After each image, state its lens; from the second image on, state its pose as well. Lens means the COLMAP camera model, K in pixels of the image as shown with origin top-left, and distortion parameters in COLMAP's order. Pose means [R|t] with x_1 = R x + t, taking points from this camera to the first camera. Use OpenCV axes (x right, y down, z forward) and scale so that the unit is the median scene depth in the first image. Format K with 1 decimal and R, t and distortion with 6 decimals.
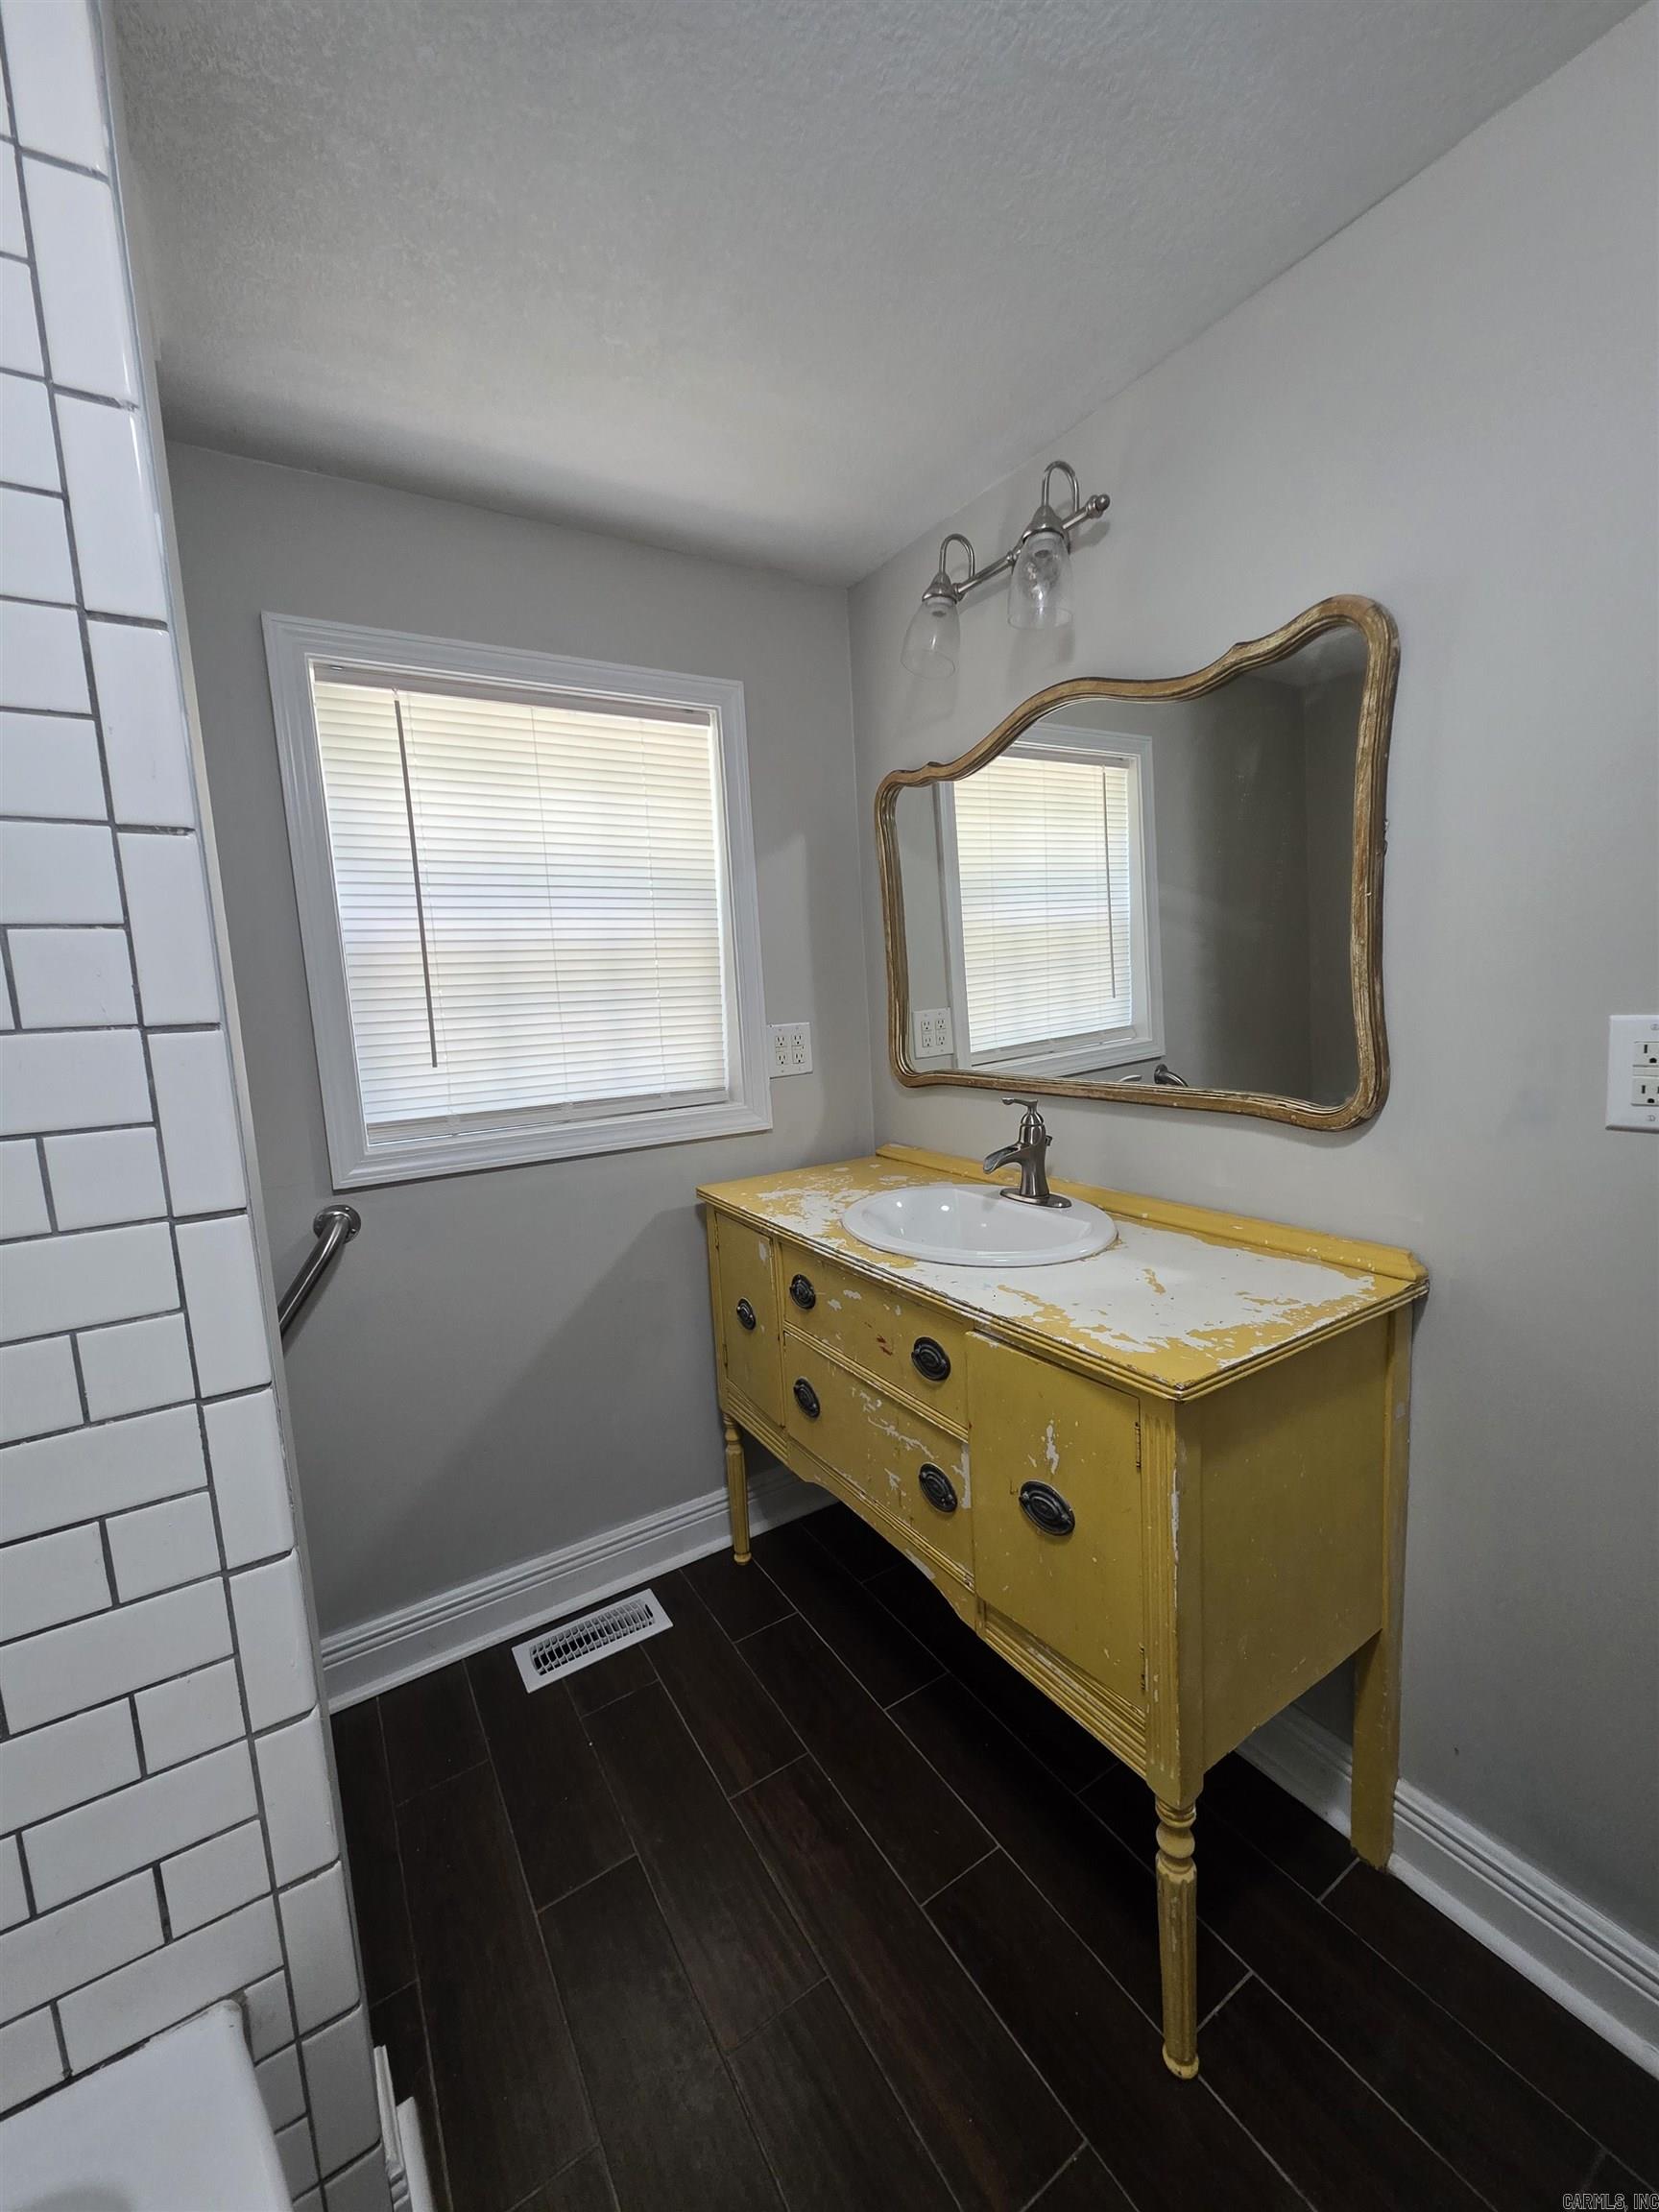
lens RADIAL K [[882.9, 0, 848.3], [0, 882.9, 1097.6], [0, 0, 1]] dist [0.004591, -0.001053]
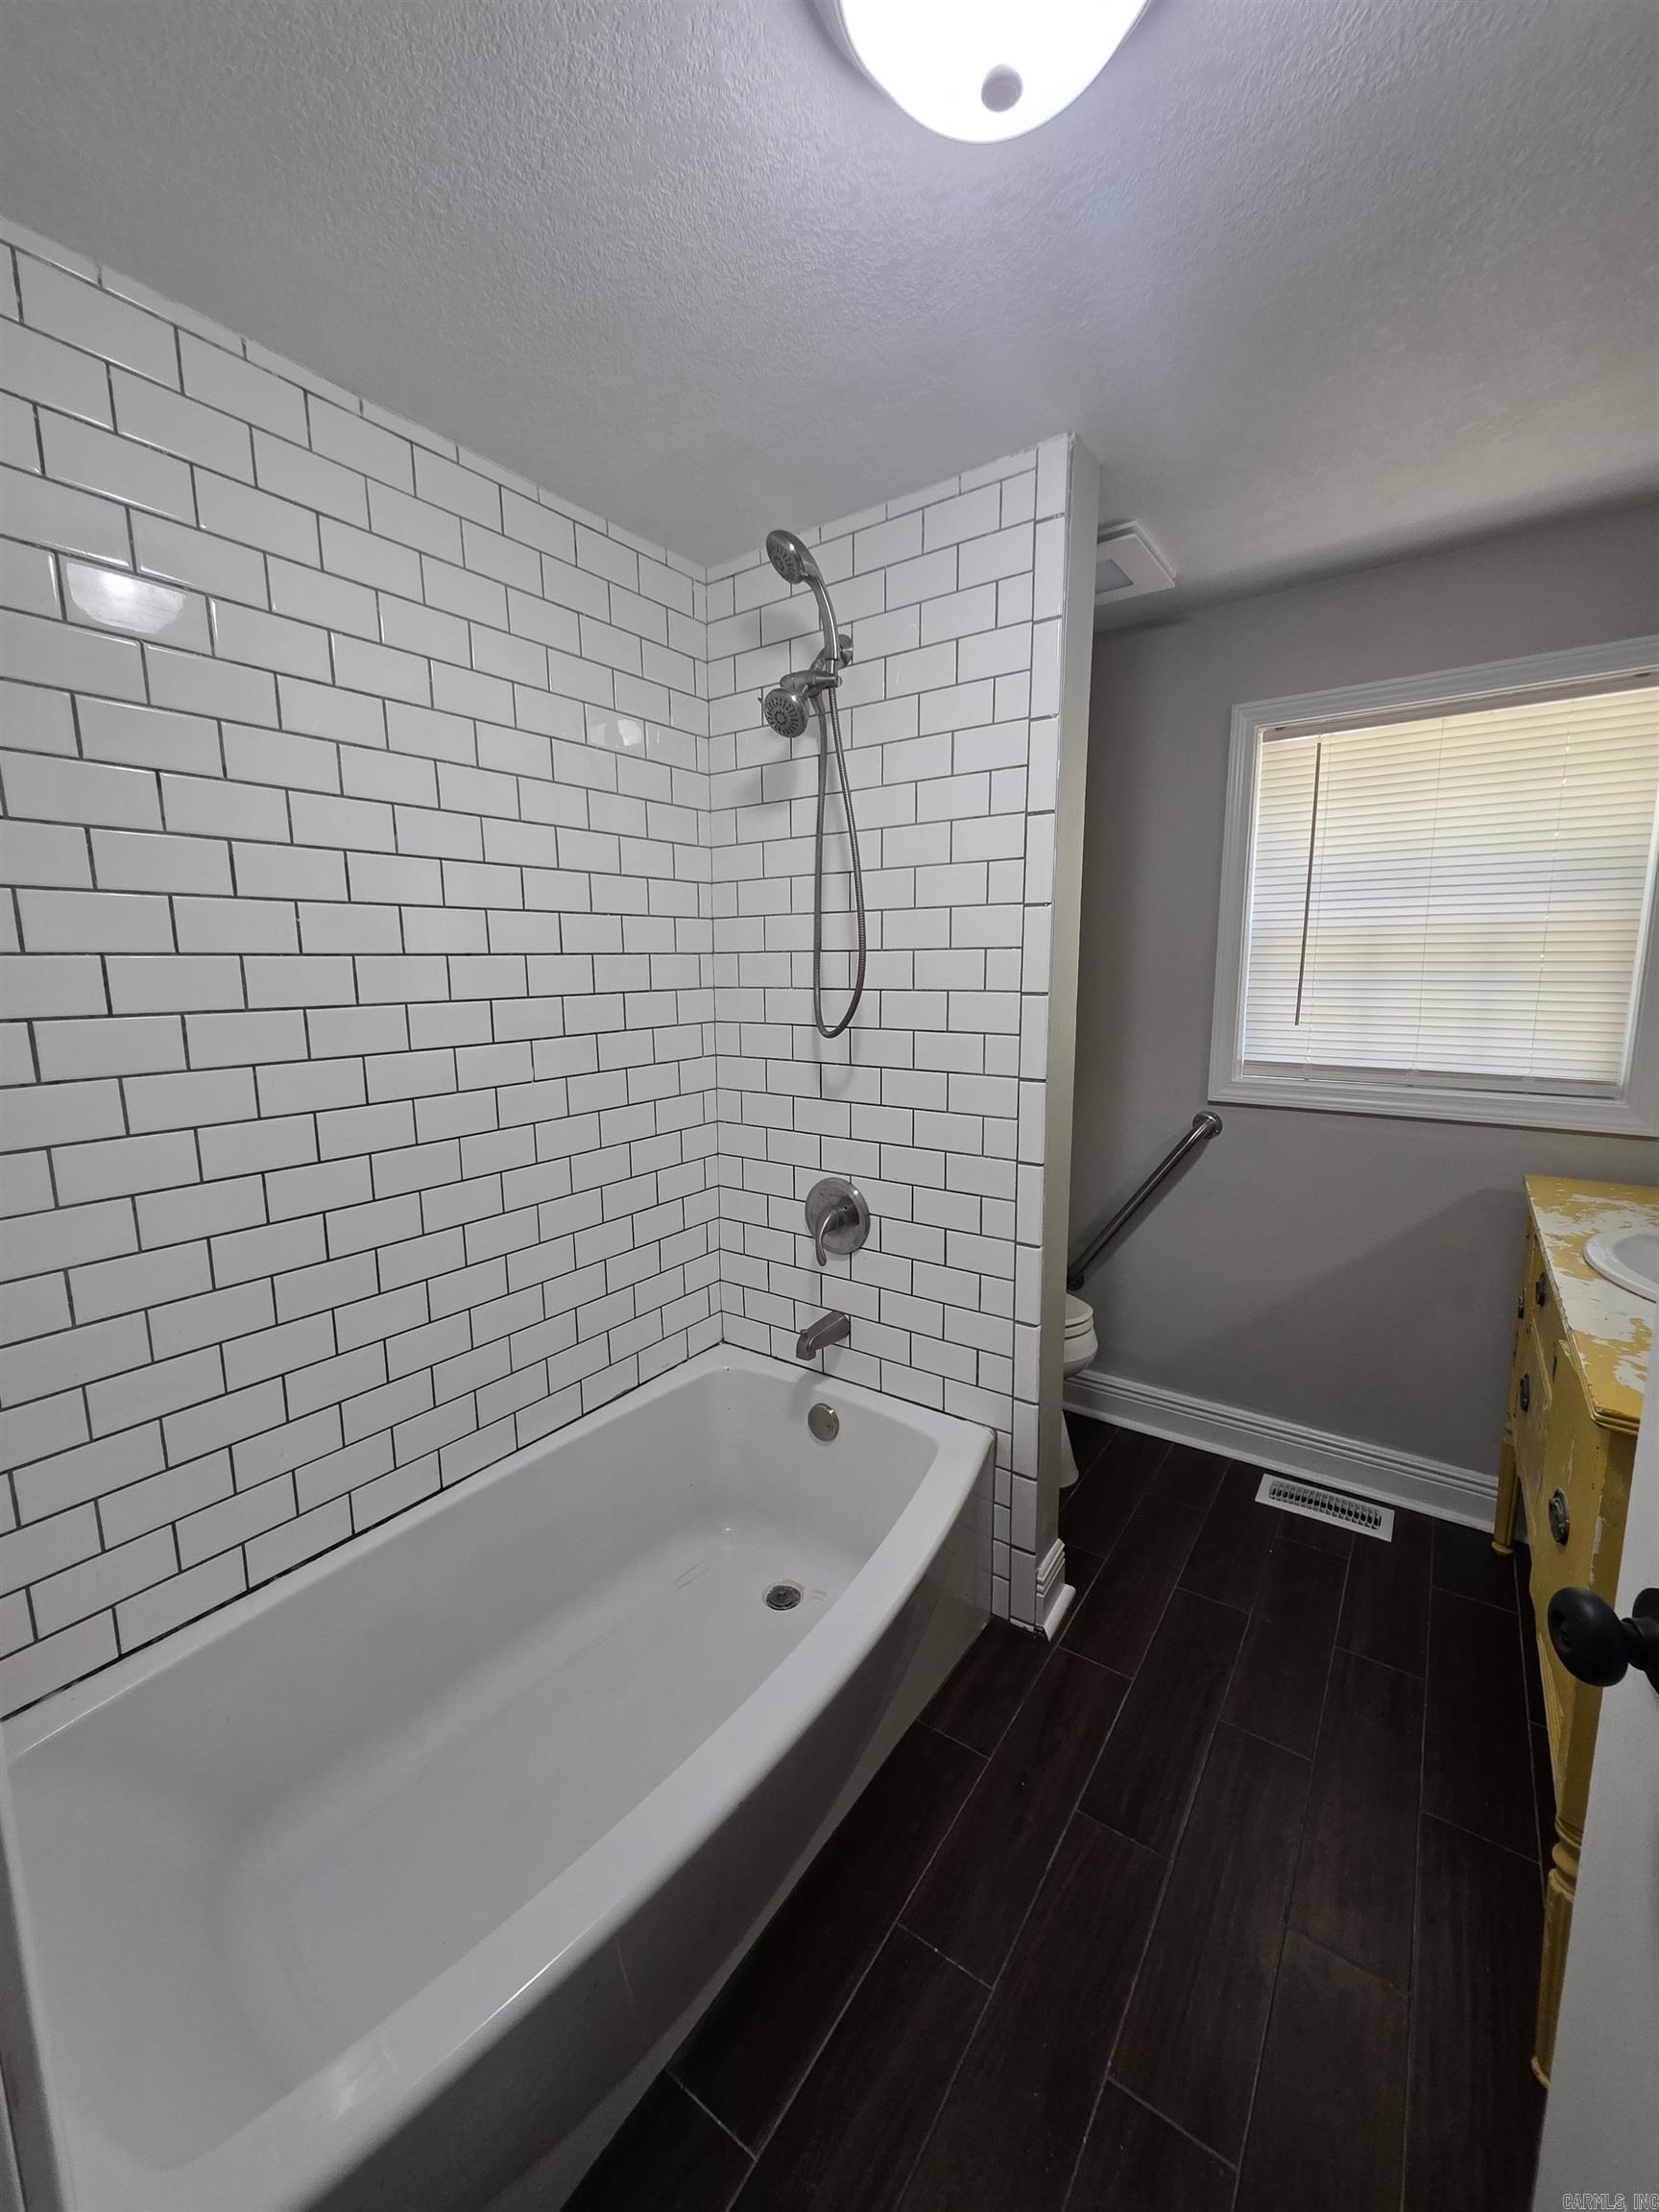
lens RADIAL K [[882.9, 0, 823.5], [0, 882.9, 1106.4], [0, 0, 1]] dist [0.004591, -0.001053]
pose [[0.366769, 0.197264, -0.909157, 0.485310], [-0.125355, 0.978828, 0.161811, -0.040695], [0.921828, 0.054621, 0.383732, -0.138695]]
